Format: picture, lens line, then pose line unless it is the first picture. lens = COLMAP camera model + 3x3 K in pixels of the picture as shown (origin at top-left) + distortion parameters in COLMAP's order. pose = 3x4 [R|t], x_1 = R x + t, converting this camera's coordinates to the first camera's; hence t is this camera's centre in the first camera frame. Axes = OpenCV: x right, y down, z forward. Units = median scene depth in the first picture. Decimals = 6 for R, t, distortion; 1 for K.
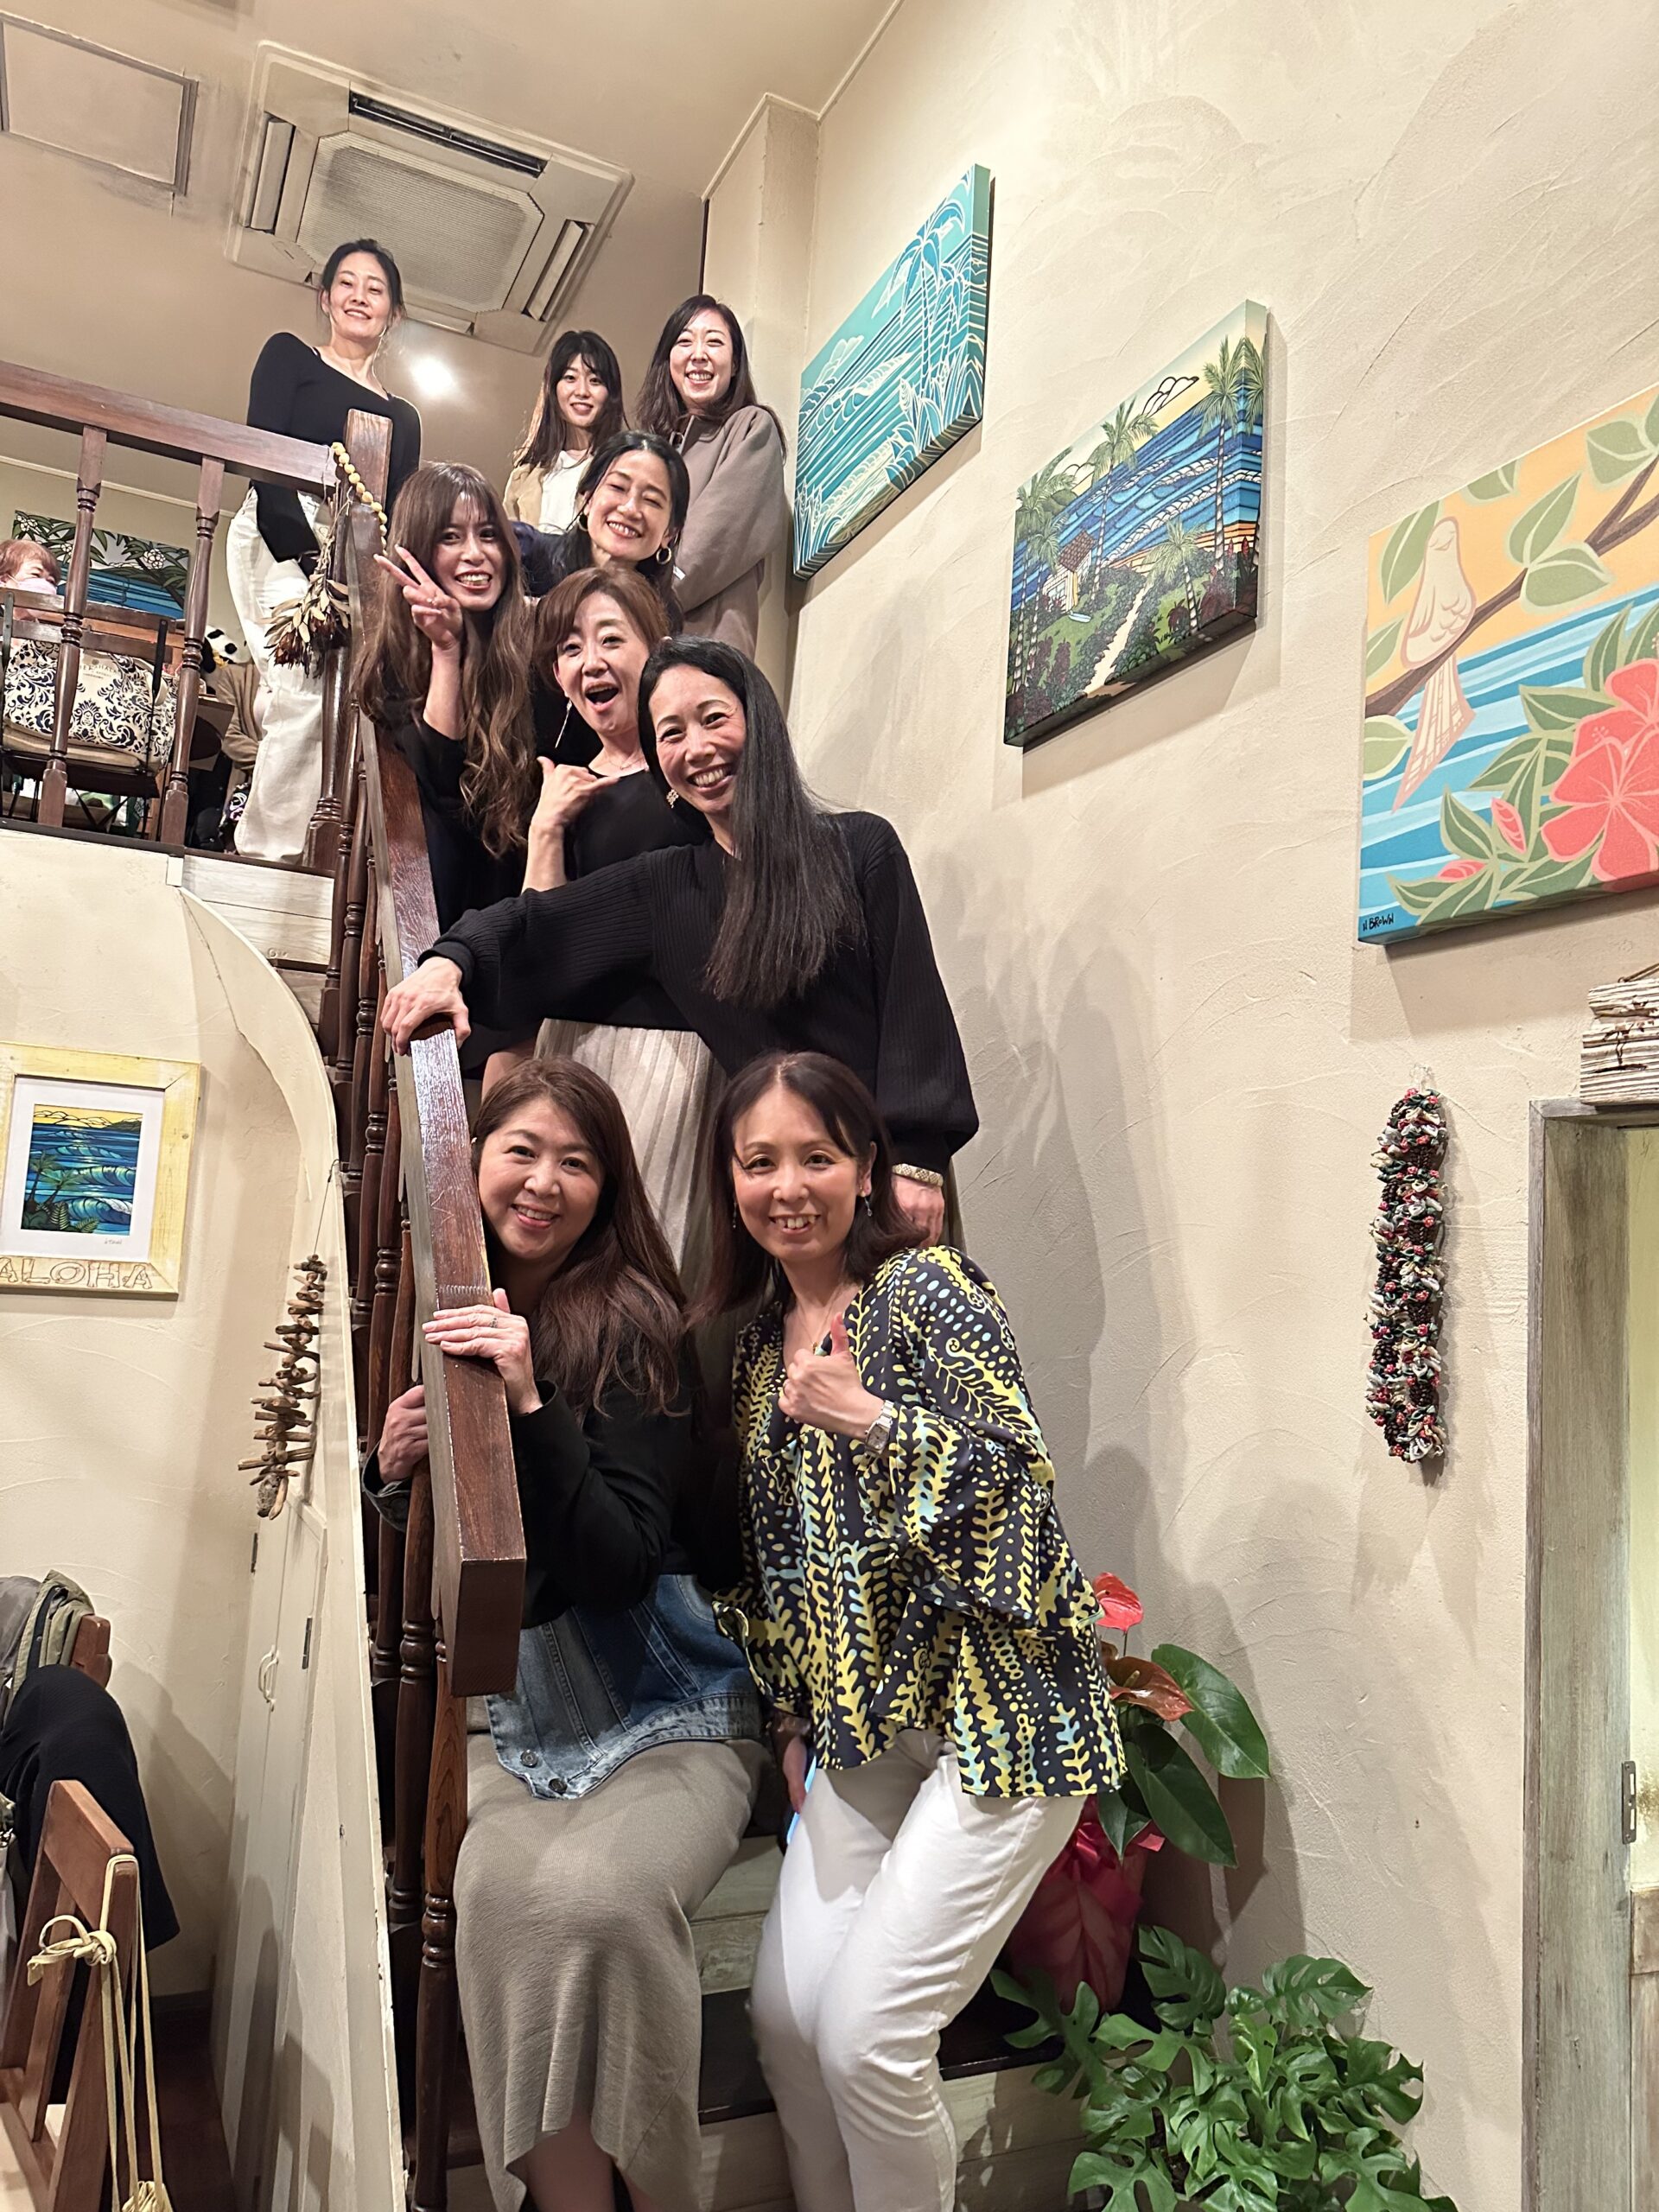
lens RADIAL K [[1543.8, 0, 832.0], [0, 1543.8, 1117.2], [0, 0, 1]] dist [-0.004339, -0.015186]
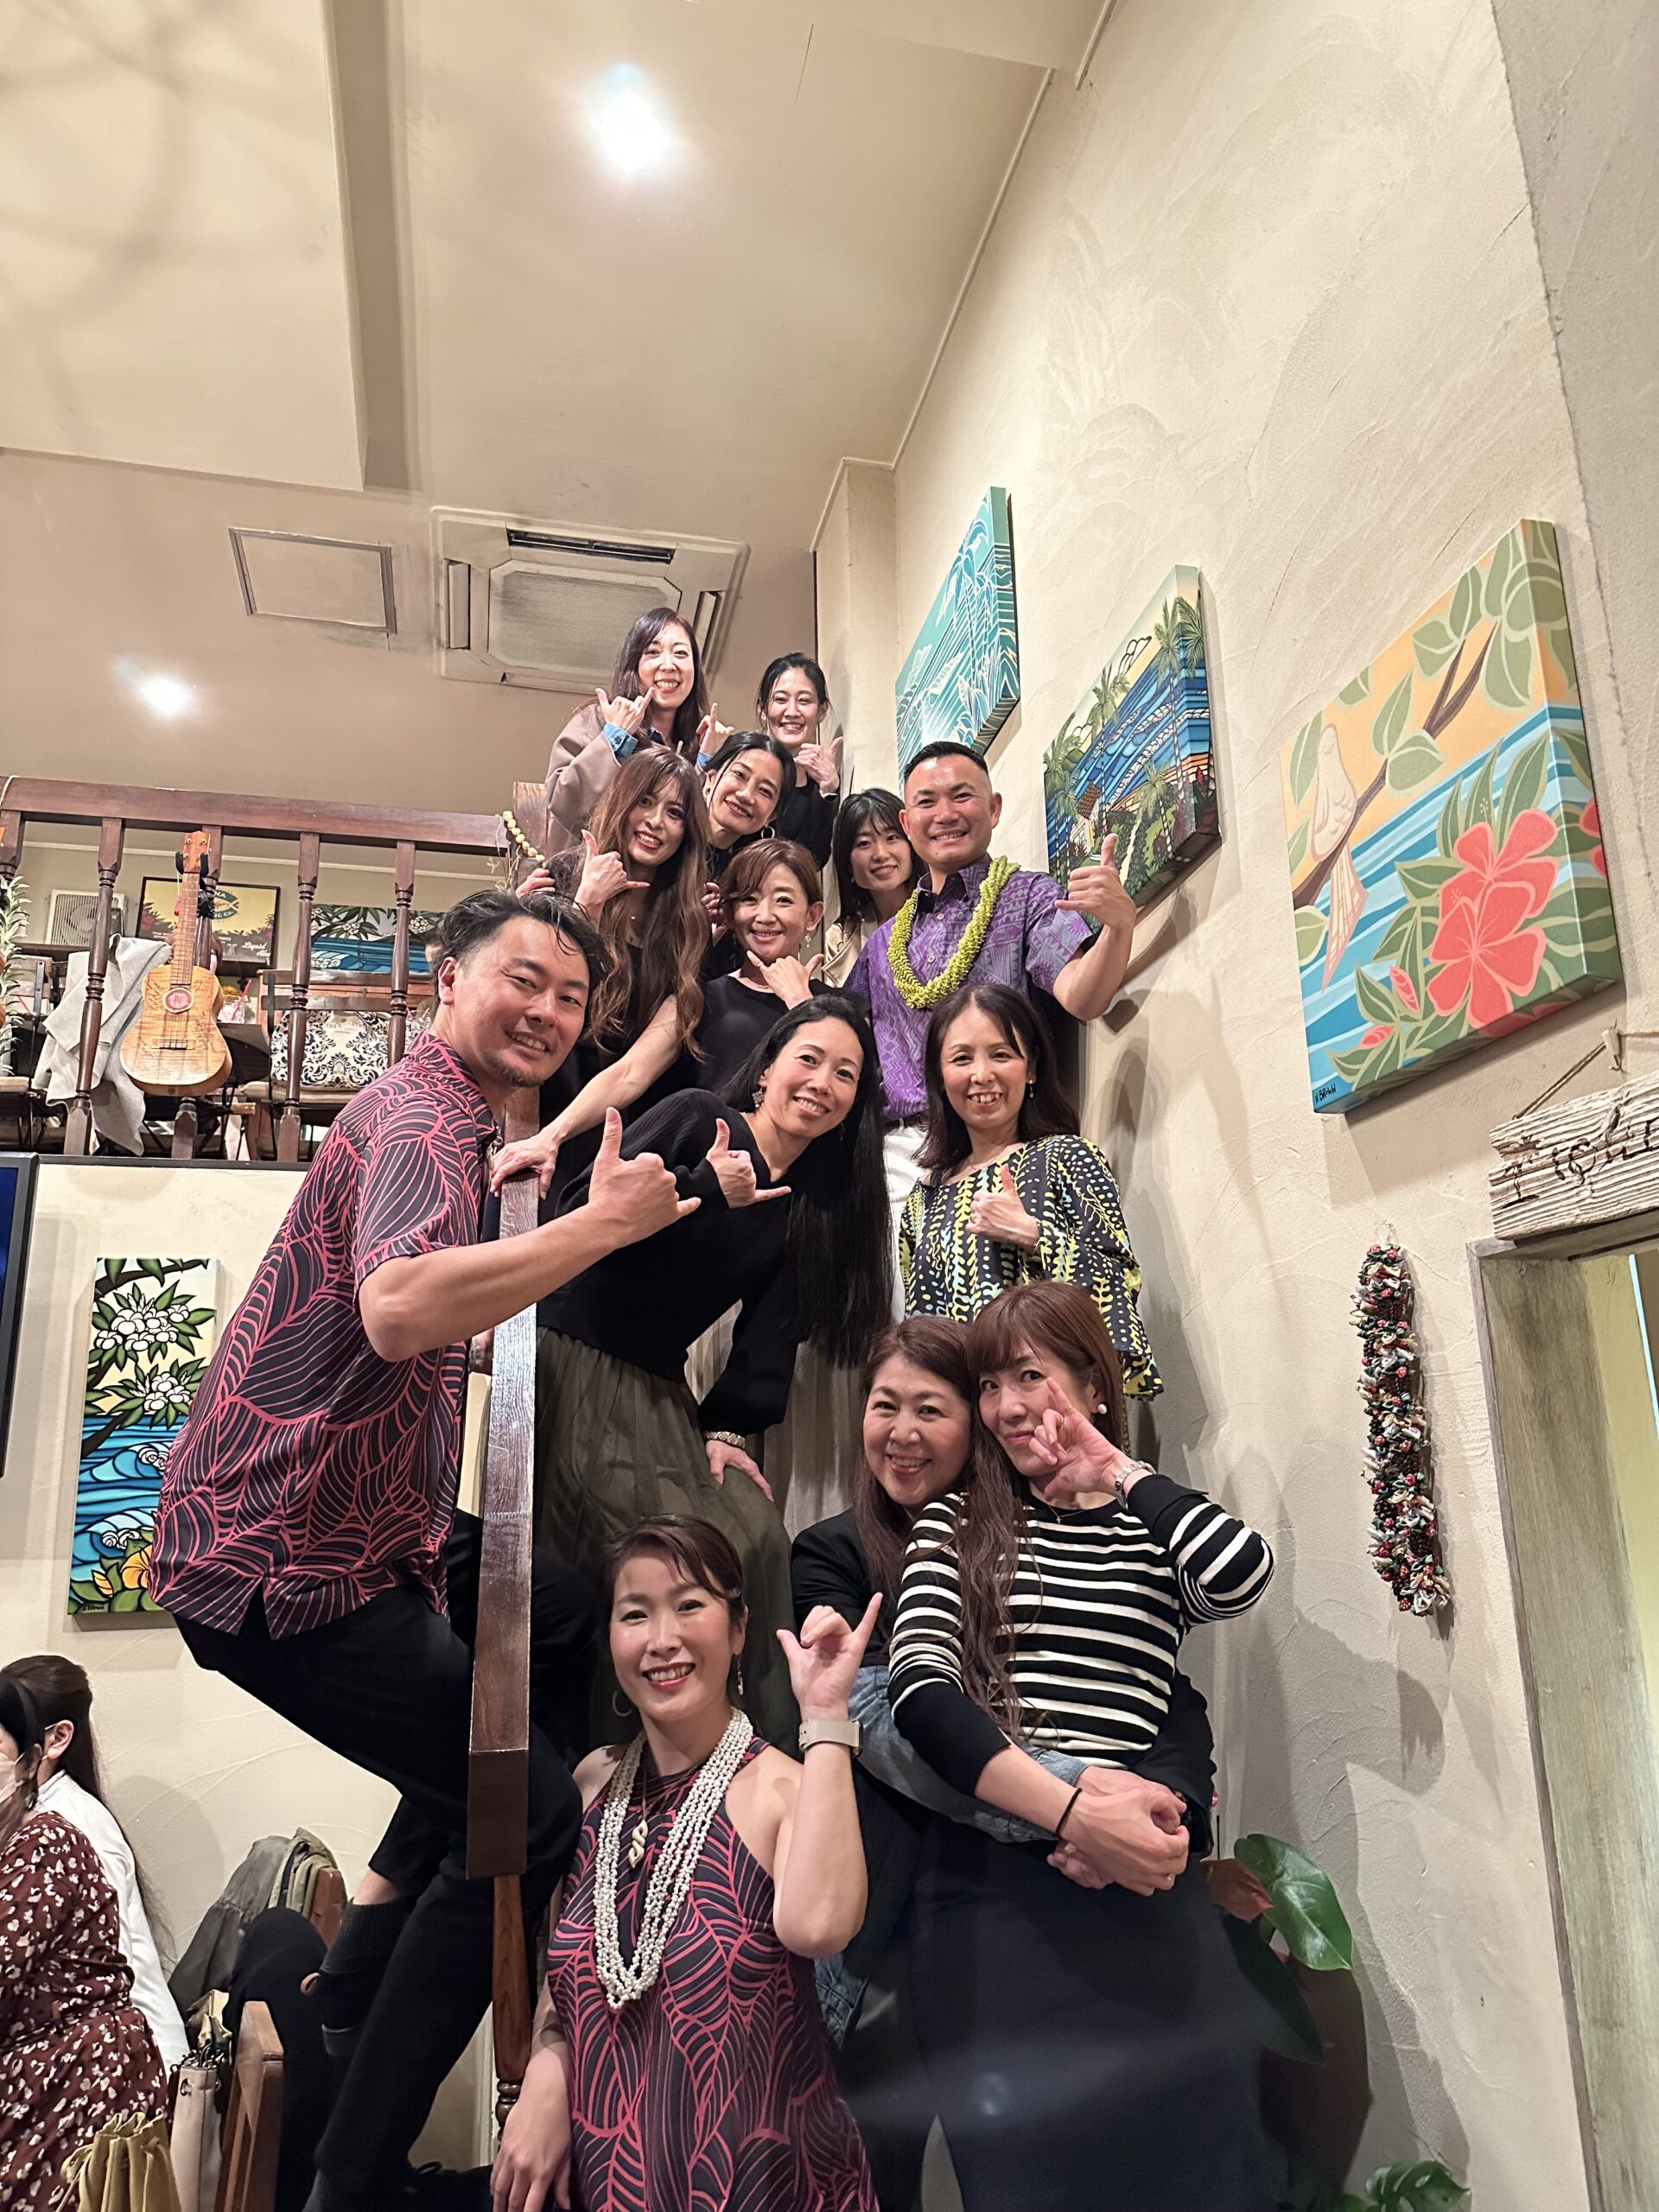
lens RADIAL K [[1543.8, 0, 829.9], [0, 1543.8, 1124.6], [0, 0, 1]] dist [-0.004339, -0.015186]
pose [[0.972388, -0.129168, -0.194363, 0.224929], [0.095706, 0.980317, -0.172681, 0.044379], [0.212842, 0.149312, 0.965611, -0.091790]]
